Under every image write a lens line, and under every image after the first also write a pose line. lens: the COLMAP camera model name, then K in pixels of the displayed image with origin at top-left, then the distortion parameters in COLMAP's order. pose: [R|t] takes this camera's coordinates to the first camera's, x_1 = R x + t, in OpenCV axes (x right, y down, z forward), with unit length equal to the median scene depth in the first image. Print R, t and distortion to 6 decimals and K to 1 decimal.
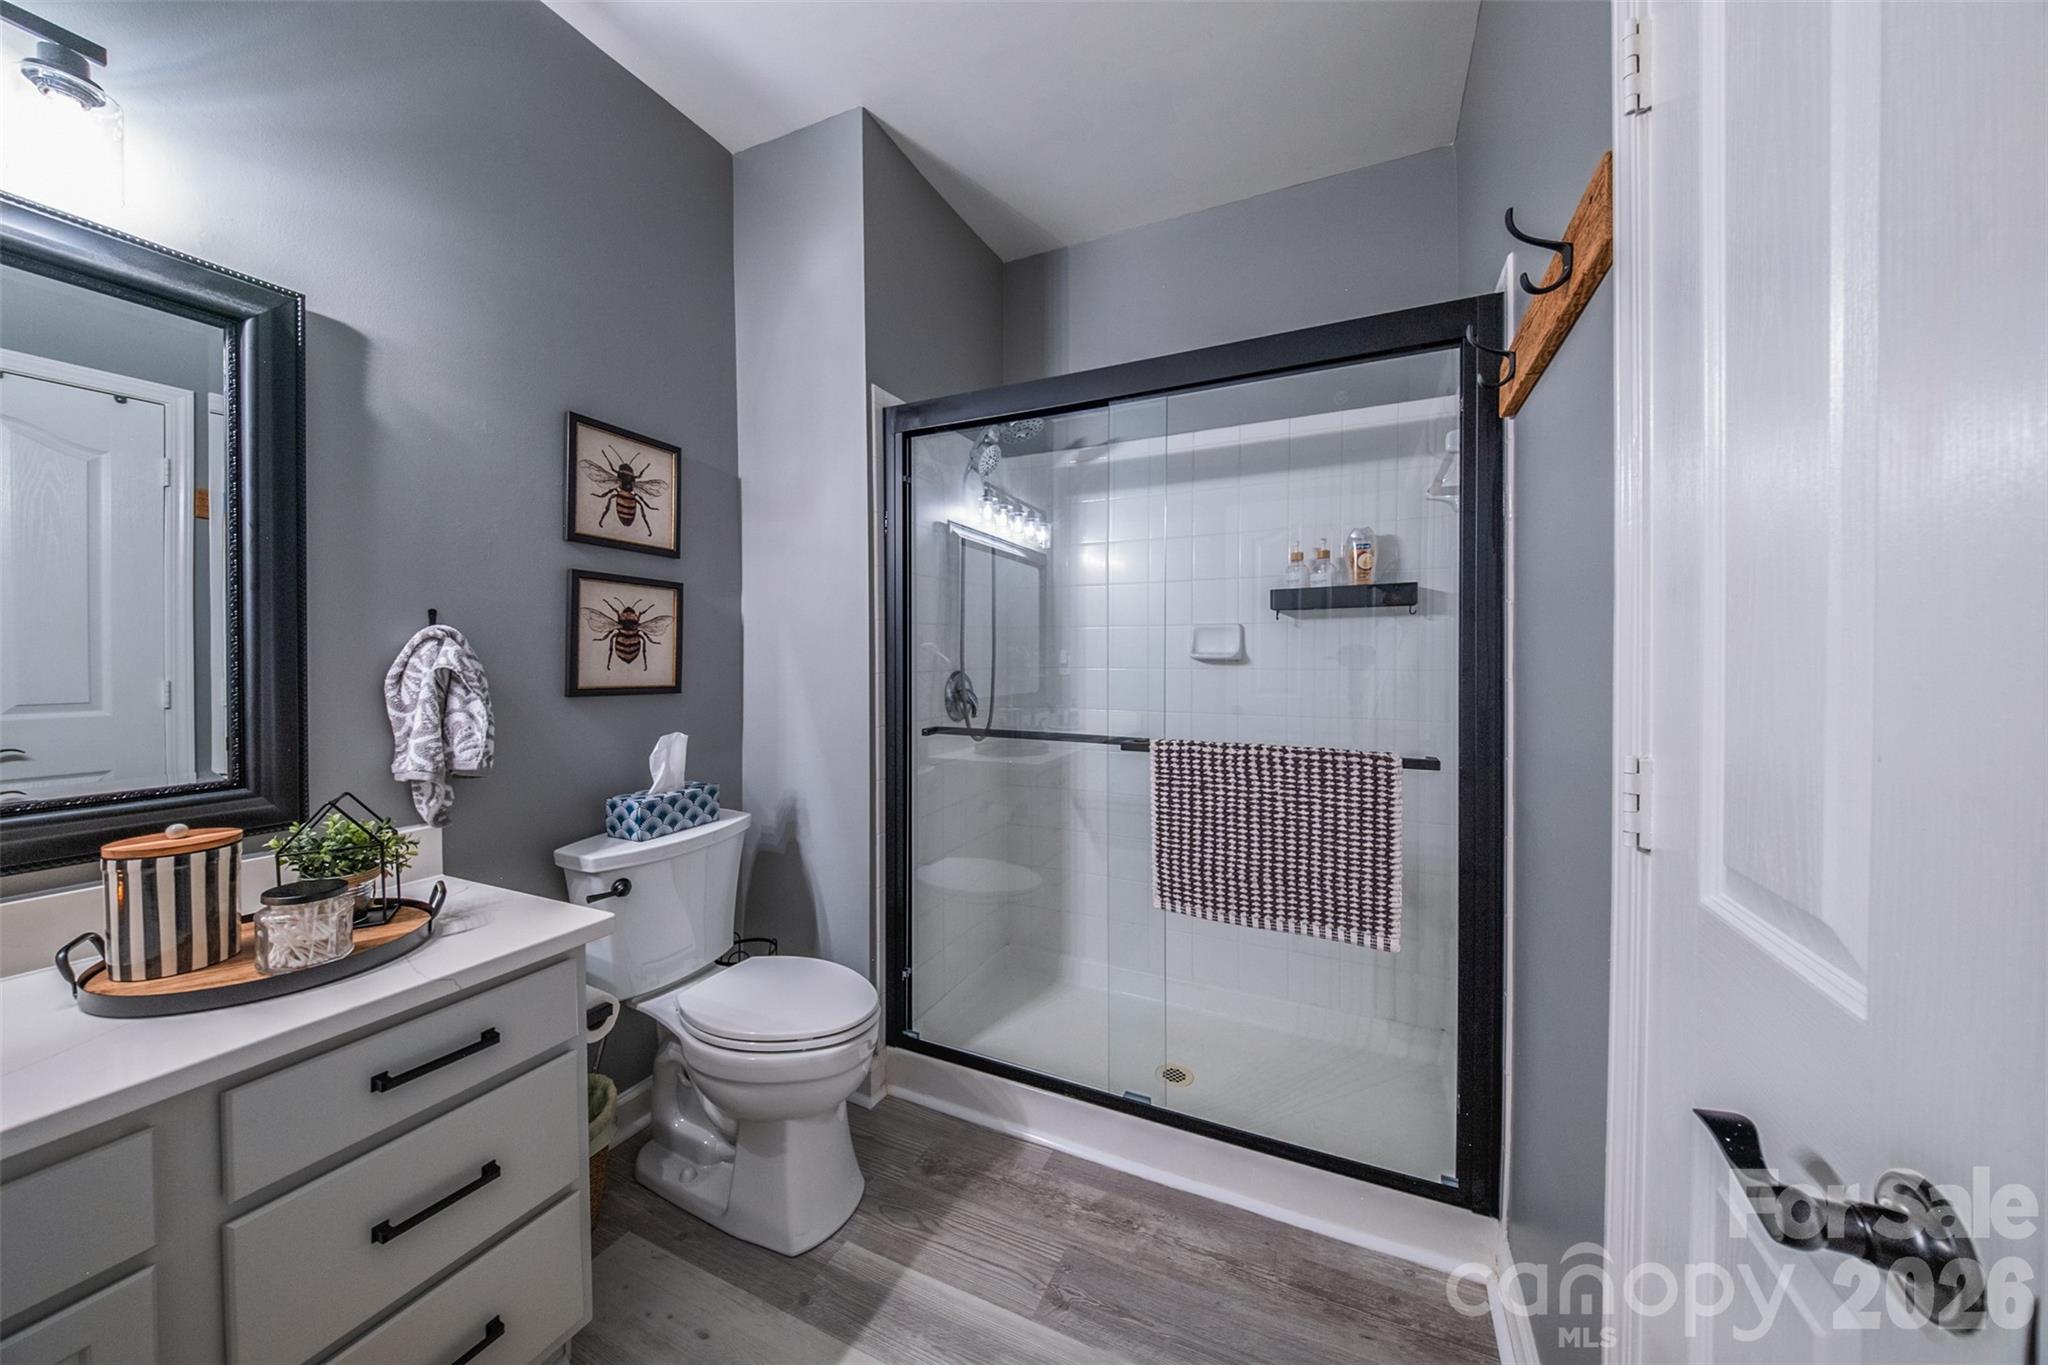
lens RADIAL K [[706.0, 0, 1032.7], [0, 706.0, 666.8], [0, 0, 1]] dist [0.000046, -0.000050]
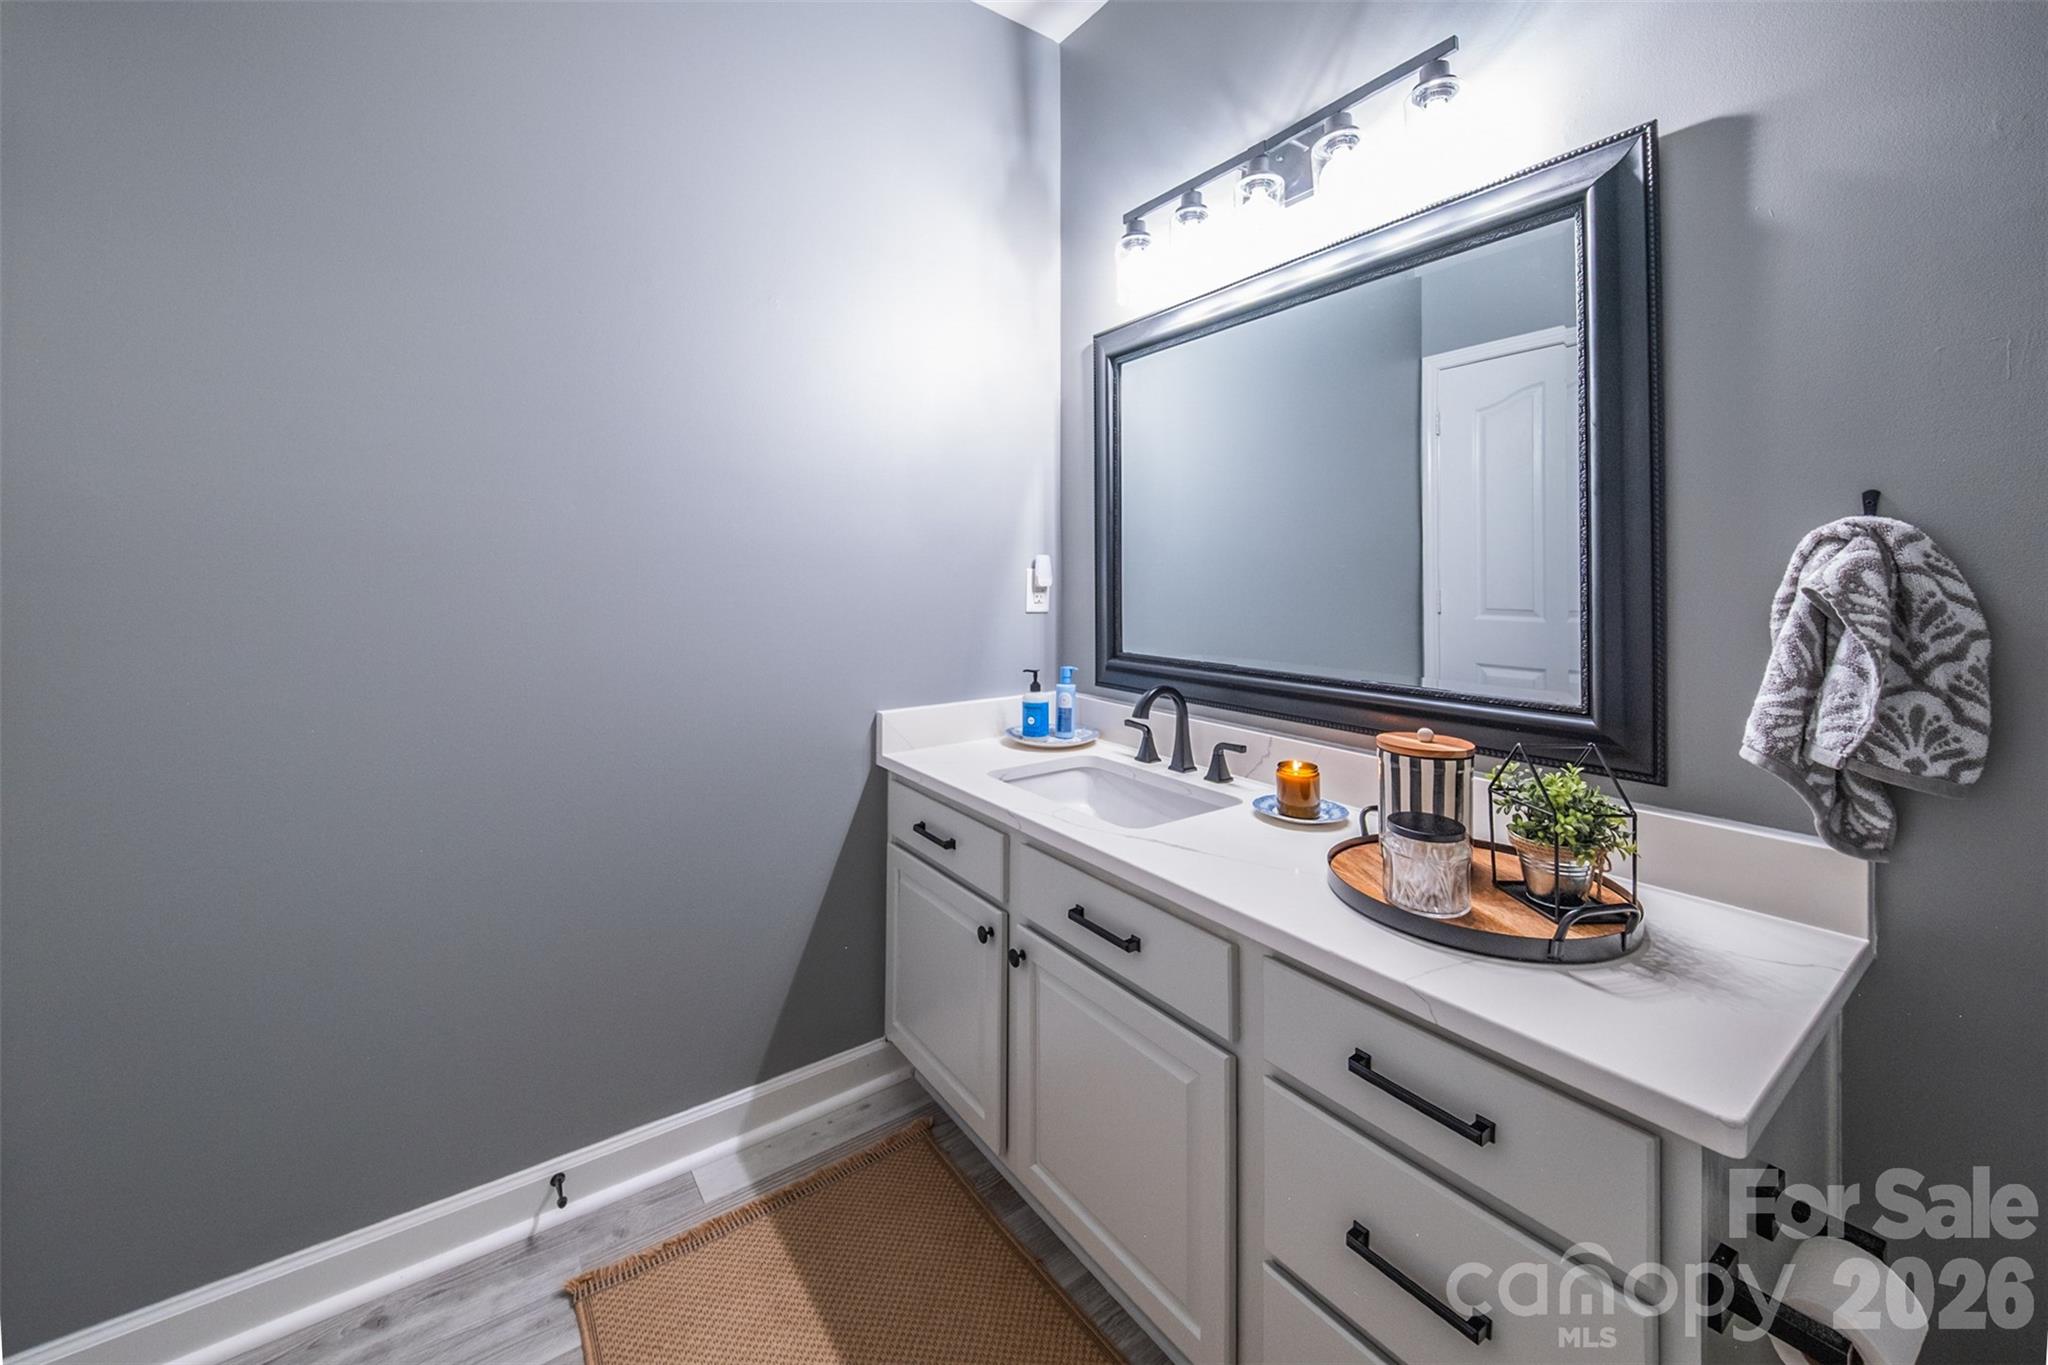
lens RADIAL K [[730.6, 0, 1018.6], [0, 730.6, 576.2], [0, 0, 1]] dist [0.000861, 0.000063]
pose [[-0.471171, 0.008988, -0.881996, 0.044237], [-0.006295, 0.999888, 0.013551, -0.013708], [0.882019, 0.011937, -0.471062, 0.710558]]
